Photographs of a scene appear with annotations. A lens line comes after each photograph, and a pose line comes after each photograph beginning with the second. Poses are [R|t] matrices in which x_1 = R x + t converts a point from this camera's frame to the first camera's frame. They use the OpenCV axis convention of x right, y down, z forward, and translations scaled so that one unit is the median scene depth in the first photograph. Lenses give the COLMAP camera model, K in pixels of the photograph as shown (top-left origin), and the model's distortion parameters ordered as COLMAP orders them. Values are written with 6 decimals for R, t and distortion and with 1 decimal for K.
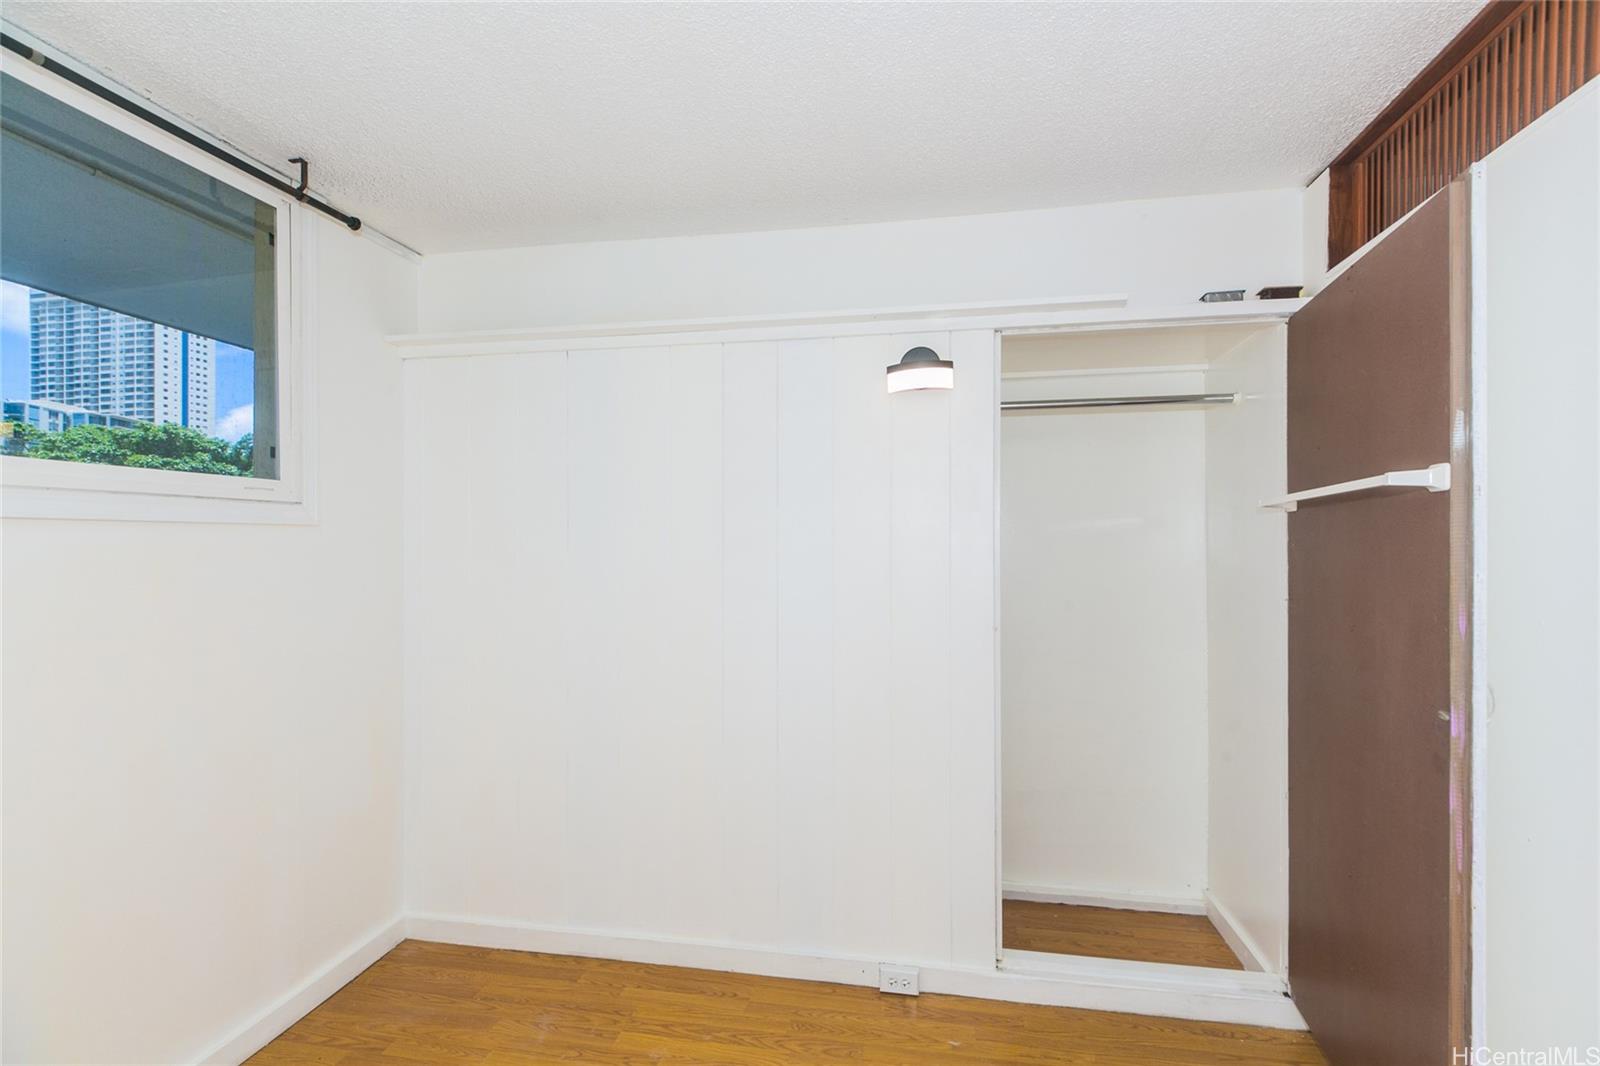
lens RADIAL K [[702.6, 0, 797.7], [0, 702.6, 539.7], [0, 0, 1]] dist [0.019154, -0.011630]
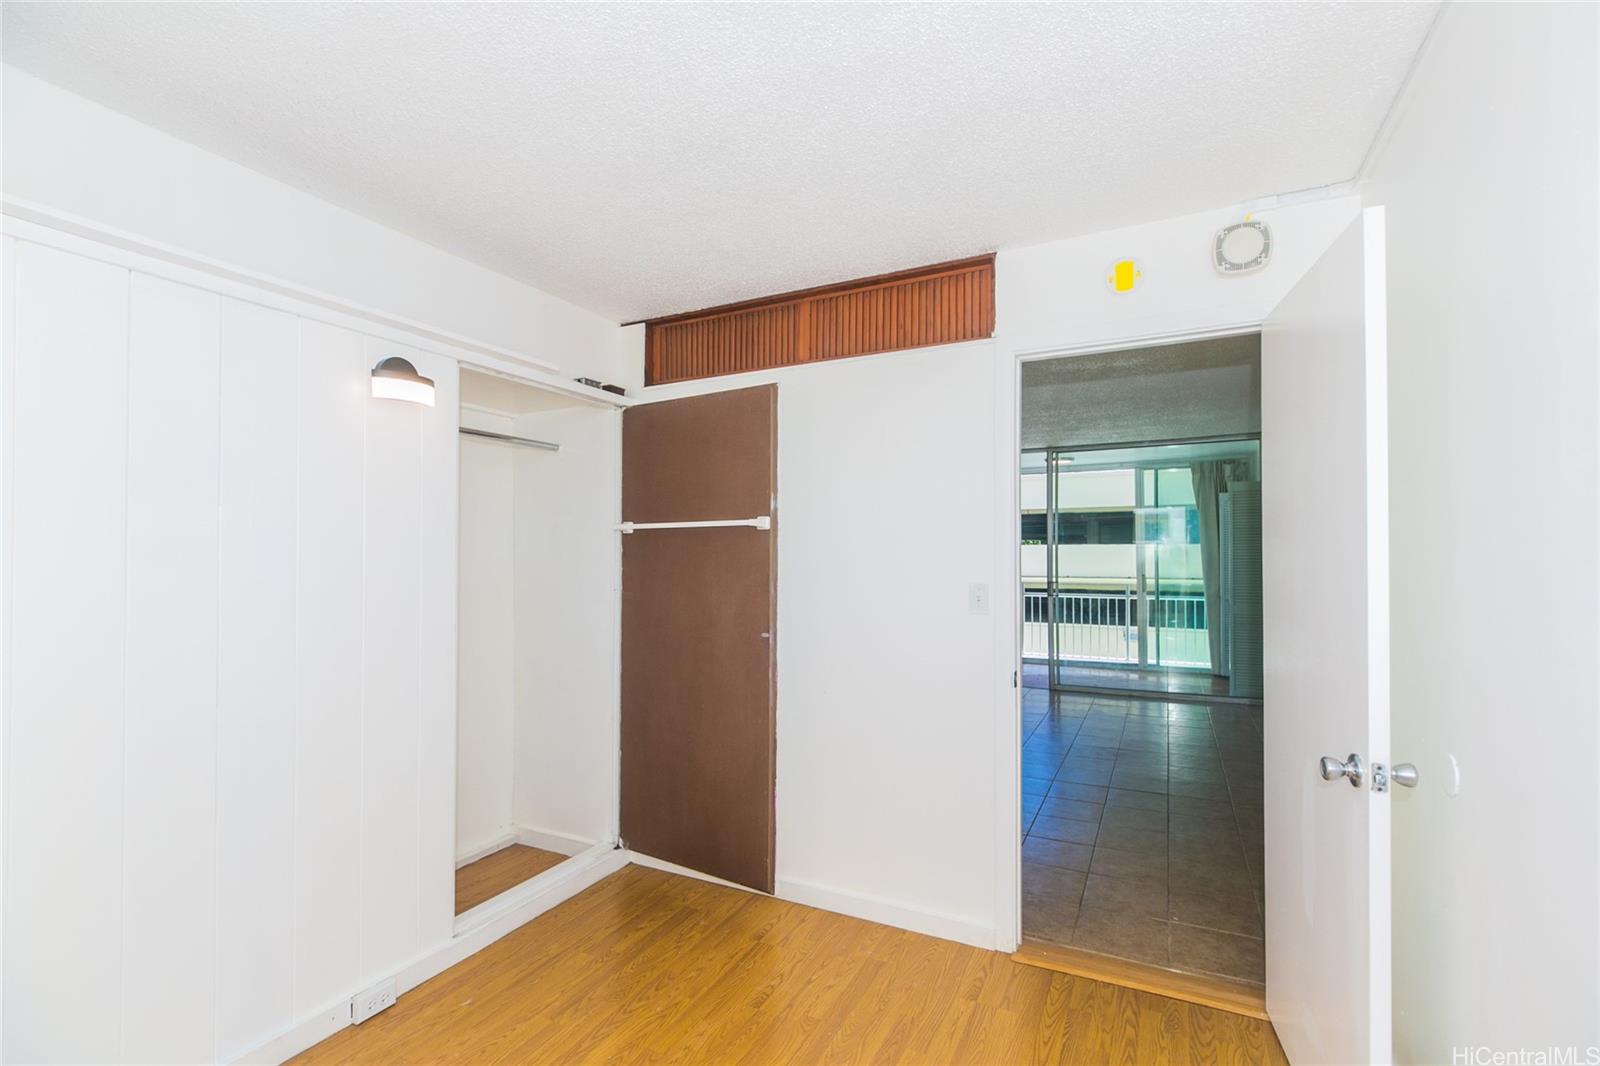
lens RADIAL K [[702.6, 0, 797.7], [0, 702.6, 539.7], [0, 0, 1]] dist [0.019154, -0.011630]
pose [[0.312972, 0.022492, 0.949496, -0.640922], [-0.009456, 0.999744, -0.020565, 0.002603], [-0.949715, -0.002542, 0.313105, 0.148866]]
